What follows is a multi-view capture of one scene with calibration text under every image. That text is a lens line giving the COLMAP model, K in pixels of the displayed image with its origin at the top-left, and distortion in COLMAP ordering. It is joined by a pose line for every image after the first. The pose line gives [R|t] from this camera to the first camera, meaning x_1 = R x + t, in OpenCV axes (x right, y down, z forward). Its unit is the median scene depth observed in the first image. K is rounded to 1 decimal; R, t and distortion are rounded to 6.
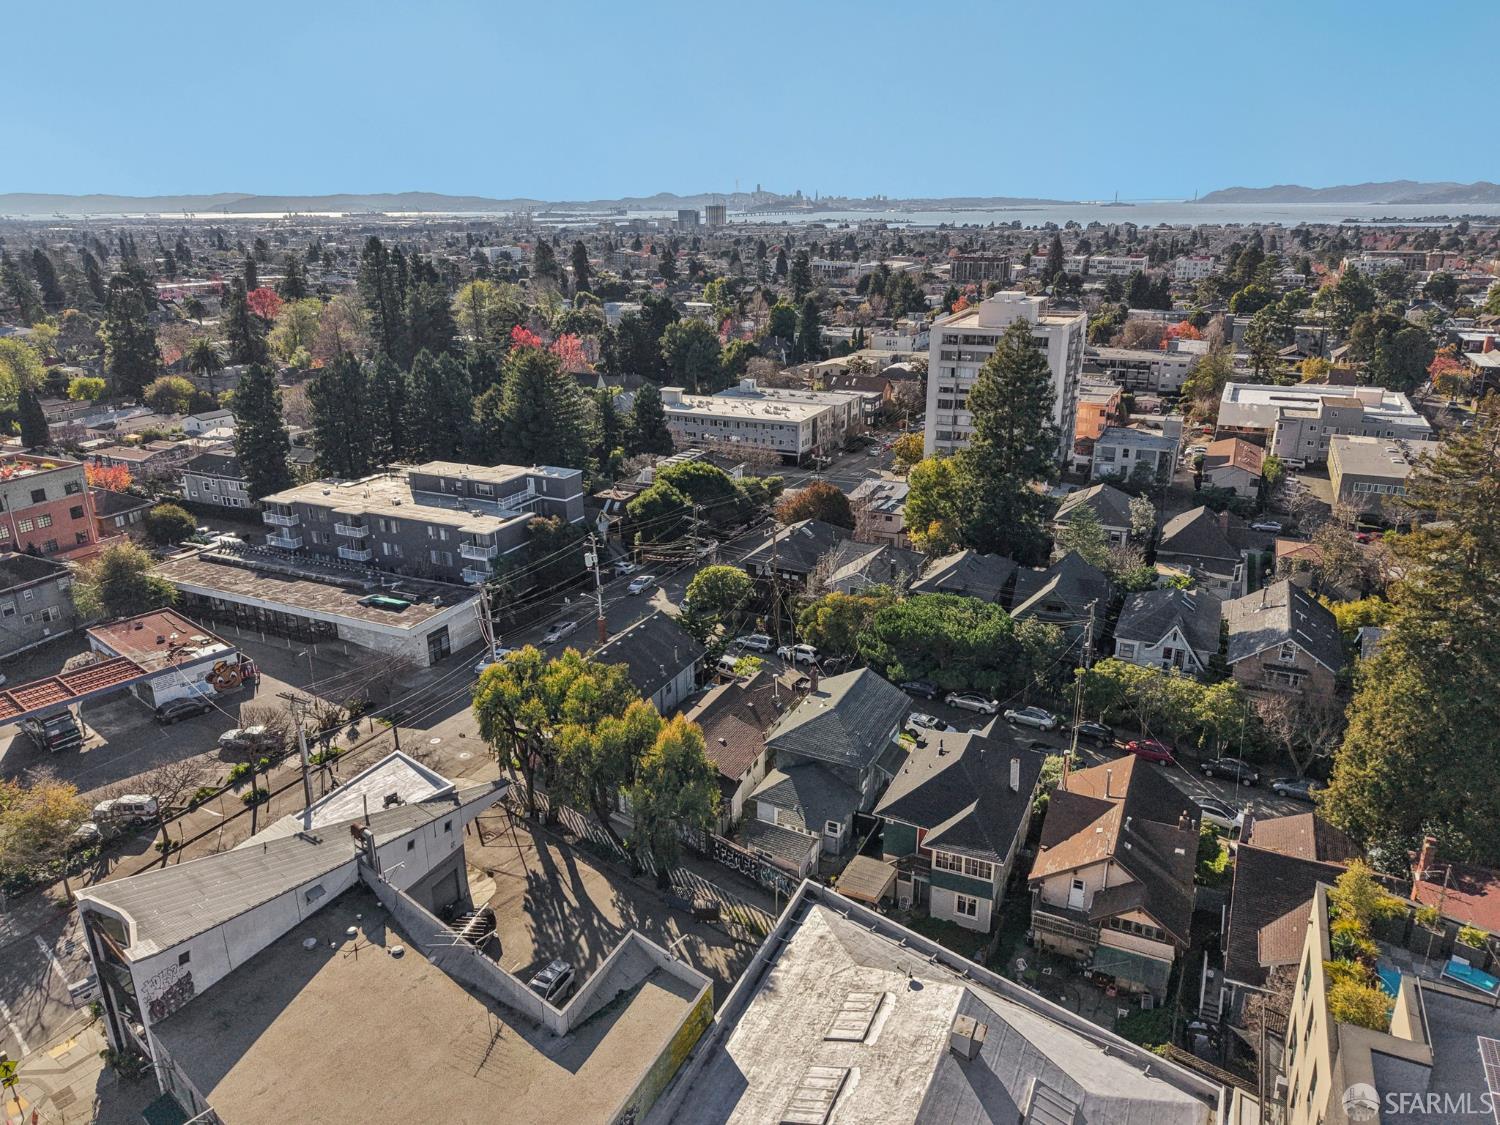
lens RADIAL K [[1027.3, 0, 750.0], [0, 1027.3, 562.5], [0, 0, 1]] dist [0.037087, -0.036952]
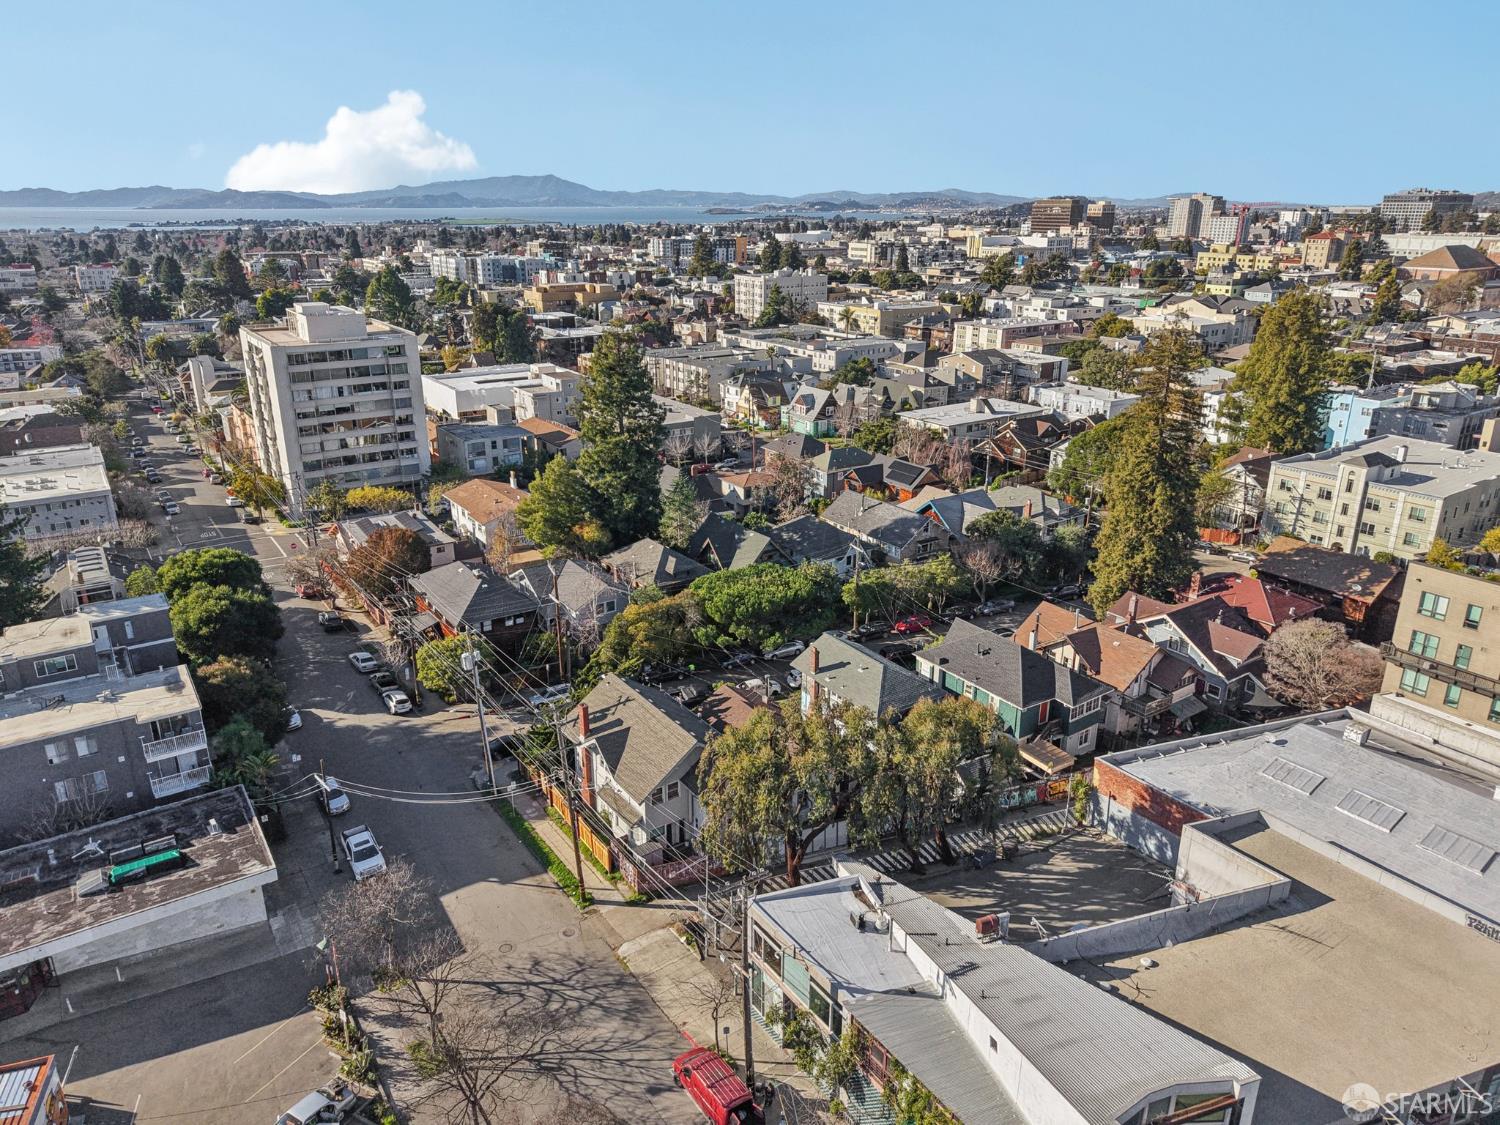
lens RADIAL K [[1019.8, 0, 750.0], [0, 1019.8, 562.5], [0, 0, 1]] dist [0.036567, -0.042734]
pose [[0.501750, -0.280313, 0.818334, -0.564952], [0.281213, 0.947509, 0.152139, -0.111585], [-0.818026, 0.153790, 0.554241, 0.326051]]
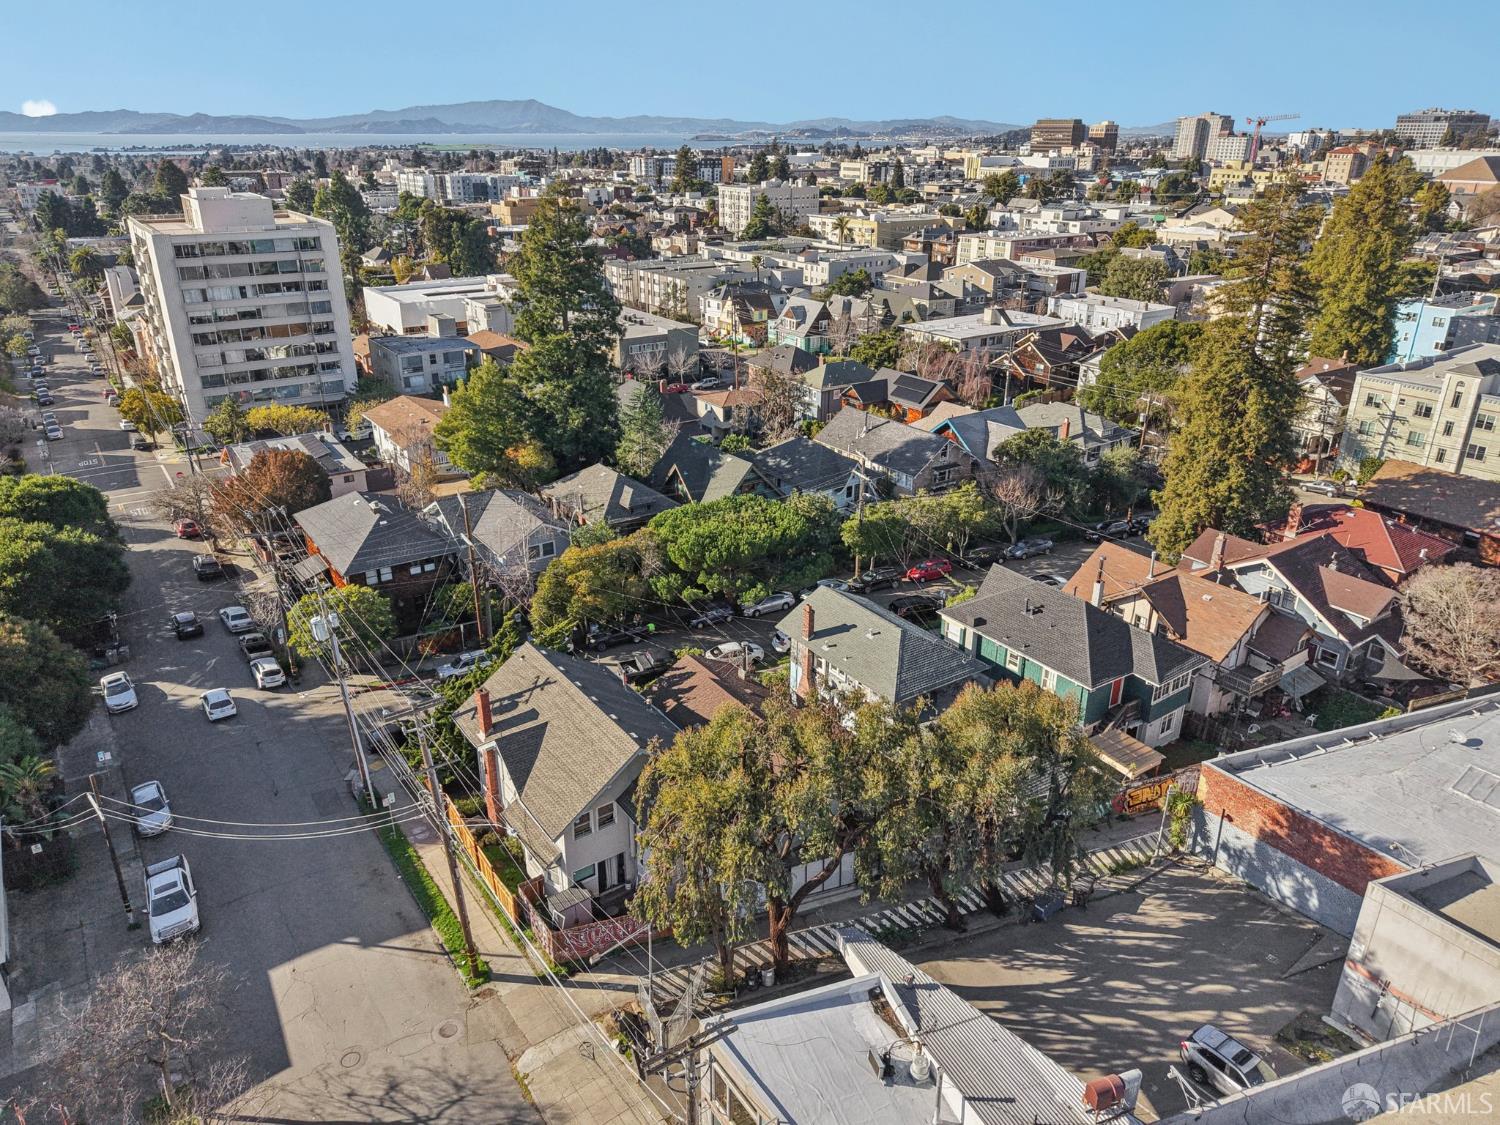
lens RADIAL K [[1019.8, 0, 750.0], [0, 1019.8, 562.5], [0, 0, 1]] dist [0.036567, -0.042734]
pose [[0.492696, -0.330235, 0.805106, -0.405698], [0.280698, 0.936052, 0.212169, -0.074728], [-0.823687, 0.121457, 0.553885, 0.424664]]
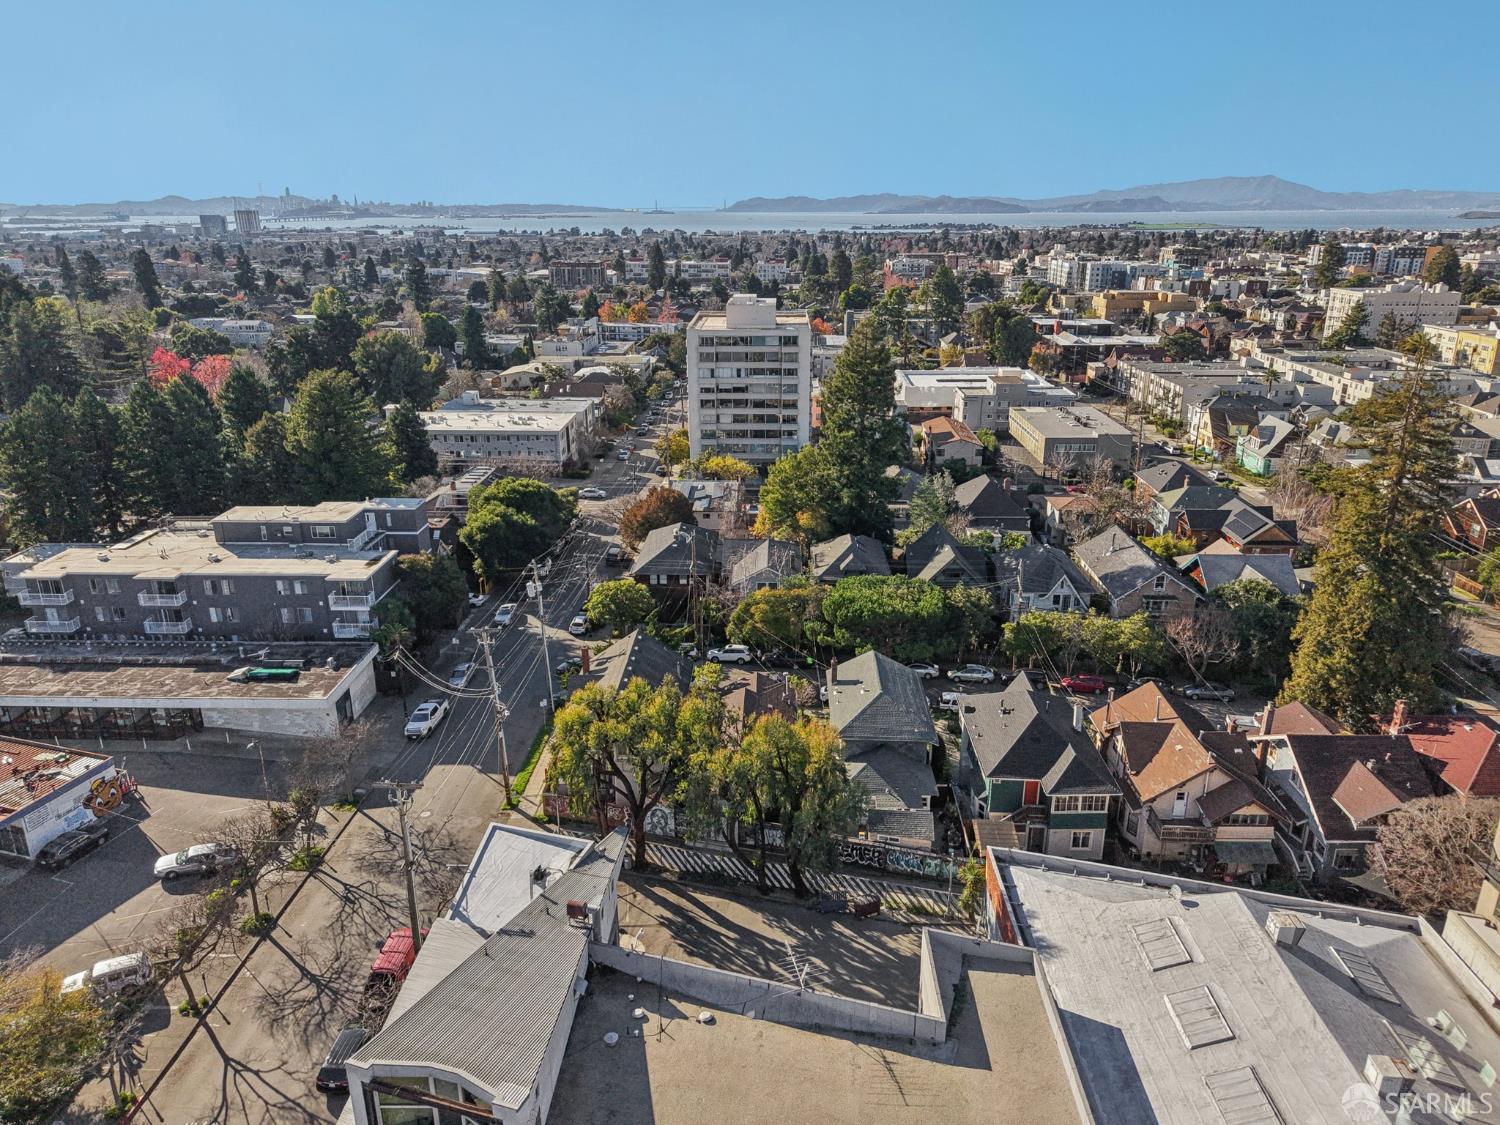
lens RADIAL K [[1019.8, 0, 750.0], [0, 1019.8, 562.5], [0, 0, 1]] dist [0.036567, -0.042734]
pose [[0.915135, -0.127390, 0.382492, -0.277315], [0.128758, 0.991429, 0.022136, -0.018451], [-0.382034, 0.028991, 0.923694, 0.061159]]
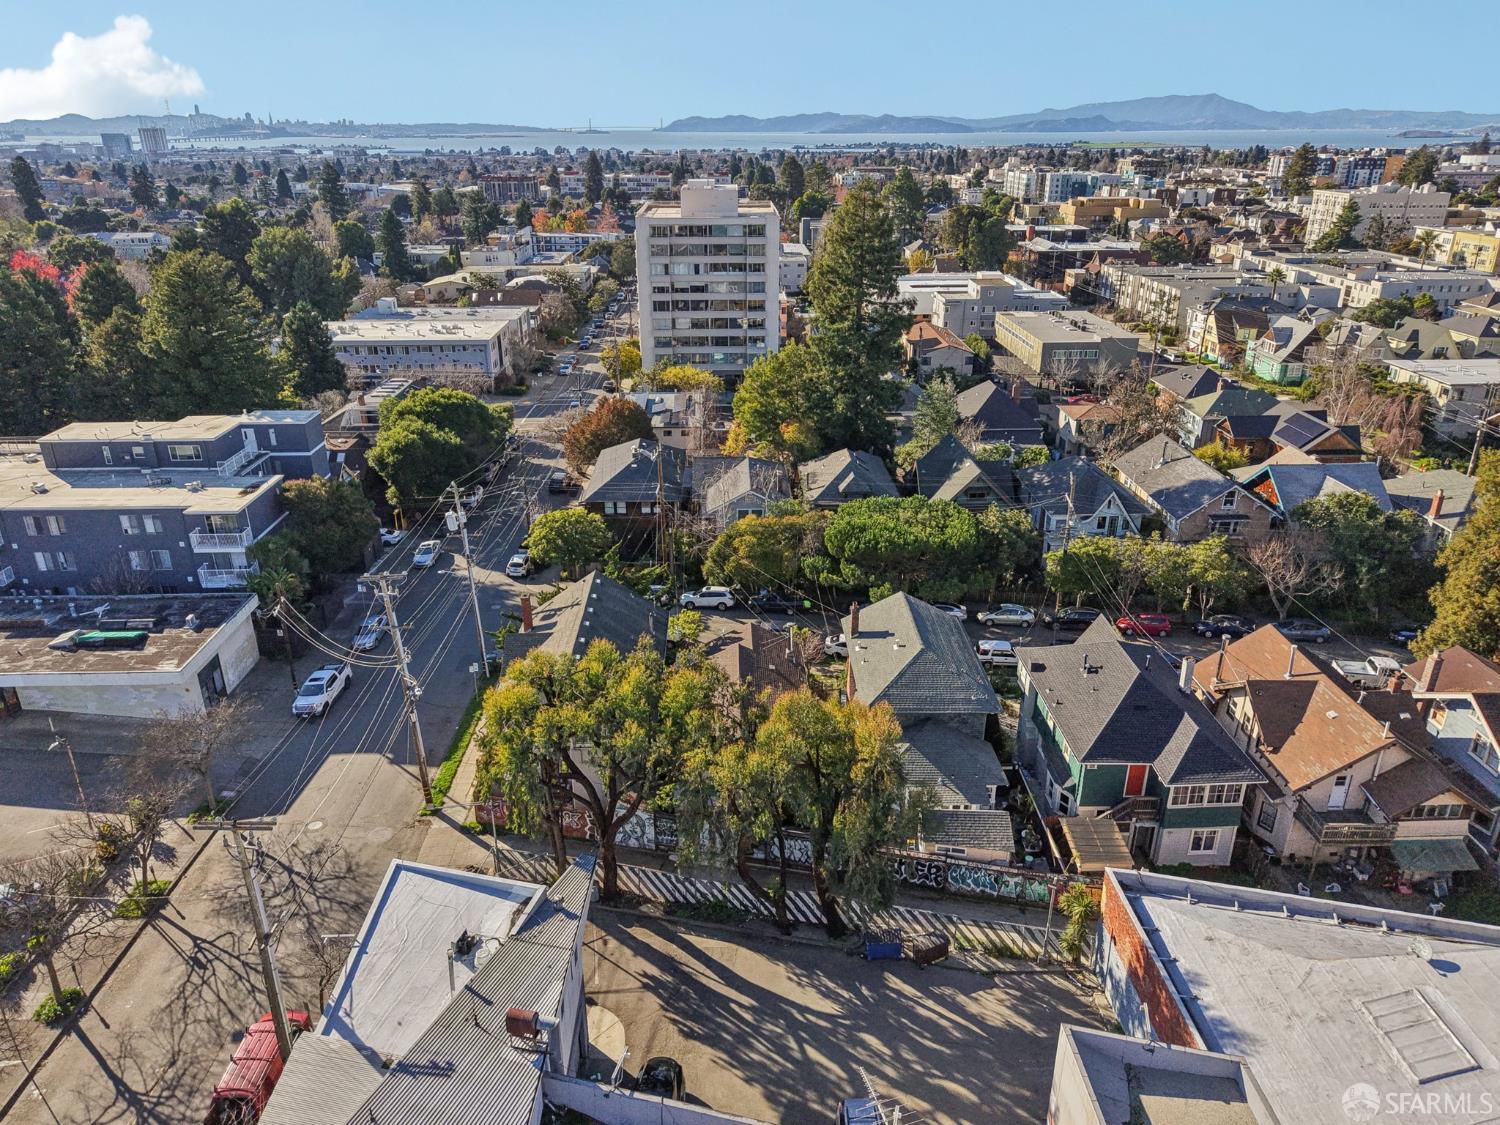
lens RADIAL K [[1024.8, 0, 745.6], [0, 1024.8, 561.4], [0, 0, 1]] dist [0.021465, -0.020414]
pose [[0.892796, -0.170254, 0.417049, -0.235607], [0.144520, 0.985142, 0.092788, -0.009908], [-0.426650, -0.022569, 0.904135, 0.231335]]
